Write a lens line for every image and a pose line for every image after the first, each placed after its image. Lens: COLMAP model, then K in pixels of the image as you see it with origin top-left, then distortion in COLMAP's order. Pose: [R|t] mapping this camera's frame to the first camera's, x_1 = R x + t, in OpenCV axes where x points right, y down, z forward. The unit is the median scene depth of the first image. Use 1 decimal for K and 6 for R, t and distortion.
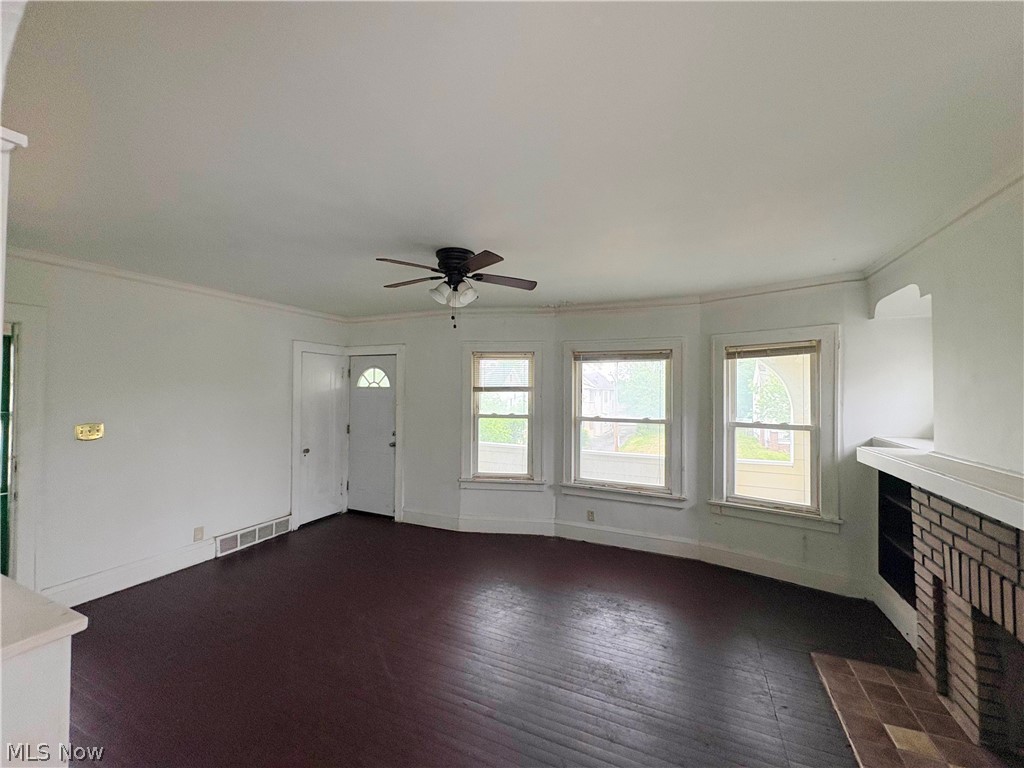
lens RADIAL K [[410.1, 0, 511.3], [0, 410.1, 383.0], [0, 0, 1]] dist [0.001023, -0.000041]
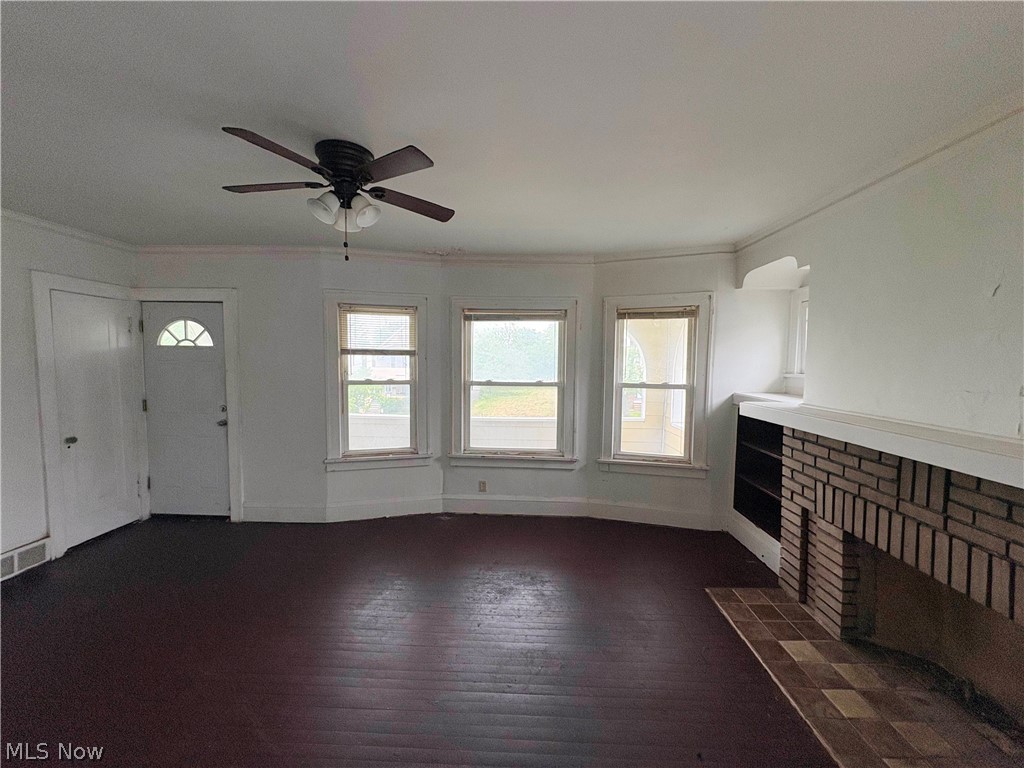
lens RADIAL K [[410.1, 0, 512.8], [0, 410.1, 383.9], [0, 0, 1]] dist [0.001023, -0.000041]
pose [[0.926573, -0.022426, 0.375445, -0.101536], [-0.009665, 0.996471, 0.083374, 0.013955], [-0.375990, -0.080881, 0.923087, 0.147273]]
